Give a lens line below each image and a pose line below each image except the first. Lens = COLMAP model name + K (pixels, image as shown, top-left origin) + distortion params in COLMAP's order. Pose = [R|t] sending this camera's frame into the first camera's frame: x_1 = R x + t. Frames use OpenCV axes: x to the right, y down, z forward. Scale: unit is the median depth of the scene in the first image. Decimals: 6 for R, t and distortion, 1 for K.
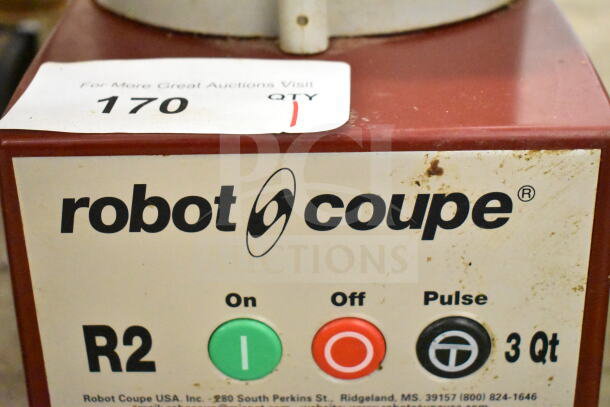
lens RADIAL K [[869.4, 0, 307.4], [0, 869.4, 202.8], [0, 0, 1]] dist [-0.021565, 0.000000]
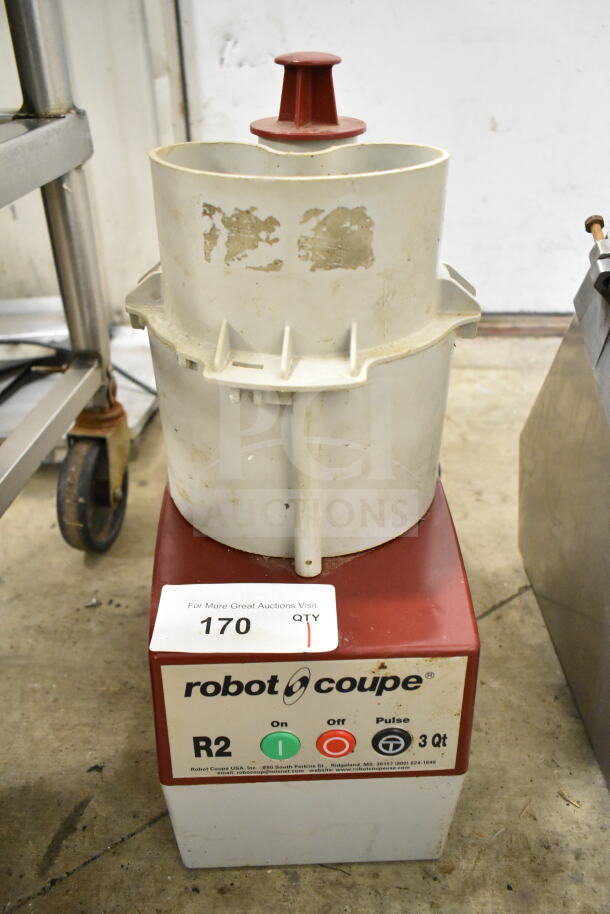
lens RADIAL K [[693.3, 0, 300.3], [0, 693.3, 461.2], [0, 0, 1]] dist [0.002605, 0.002739]
pose [[0.998640, -0.011963, 0.050753, -0.101647], [0.008765, 0.997989, 0.062772, -0.554616], [-0.051402, -0.062242, 0.996737, -0.465289]]
